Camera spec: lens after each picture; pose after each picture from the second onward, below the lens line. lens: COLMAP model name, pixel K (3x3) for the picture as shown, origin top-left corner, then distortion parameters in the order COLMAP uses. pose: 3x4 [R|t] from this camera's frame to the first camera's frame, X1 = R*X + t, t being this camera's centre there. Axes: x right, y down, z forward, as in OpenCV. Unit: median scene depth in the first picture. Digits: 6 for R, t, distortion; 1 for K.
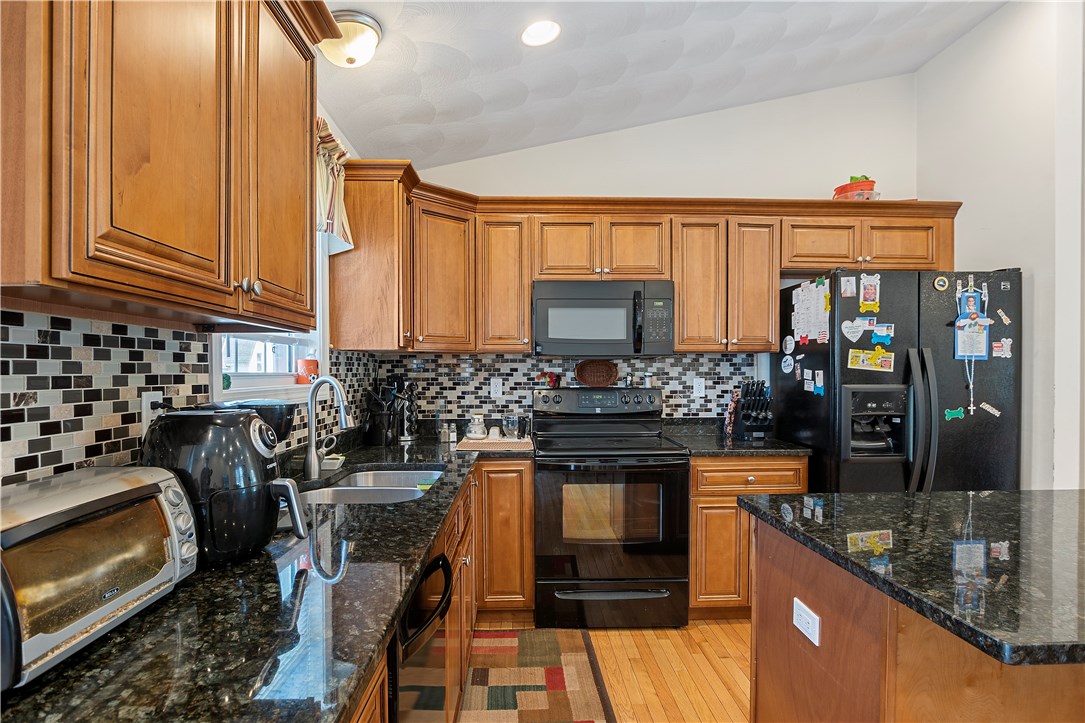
lens RADIAL K [[555.4, 0, 537.7], [0, 555.4, 375.9], [0, 0, 1]] dist [-0.014586, 0.004557]
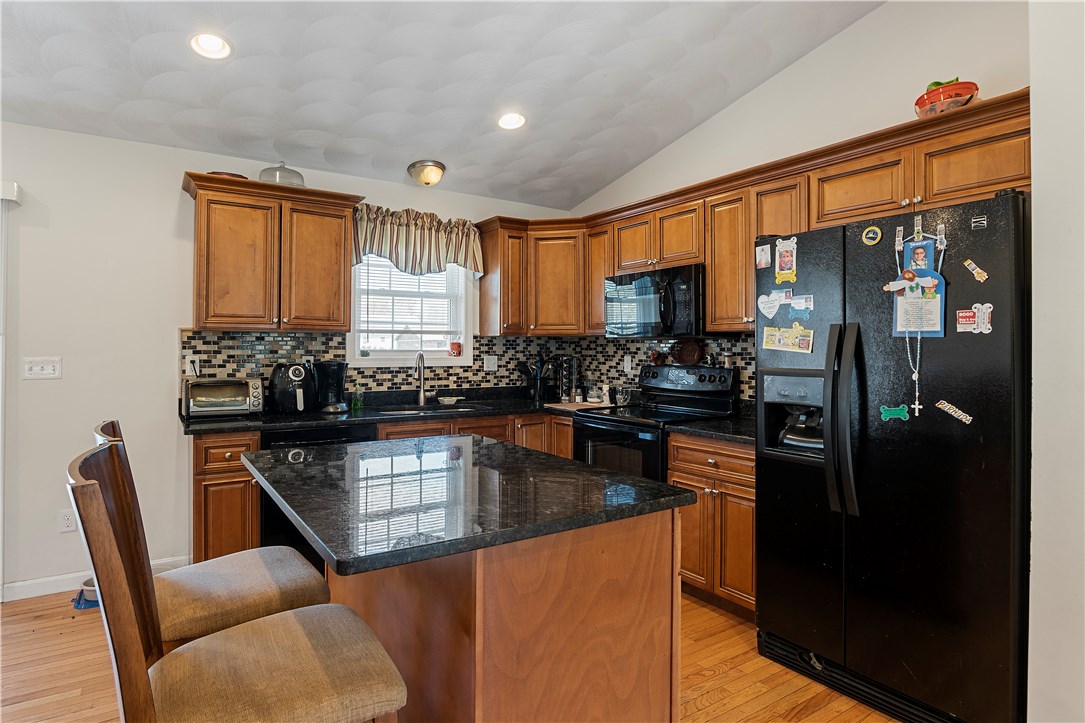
lens RADIAL K [[589.0, 0, 540.7], [0, 589.0, 343.3], [0, 0, 1]] dist [0.002919, 0.000718]
pose [[0.532136, -0.003704, -0.846651, 1.164672], [-0.012360, 0.999850, -0.012143, -0.006821], [0.846569, 0.016927, 0.532010, 0.198867]]
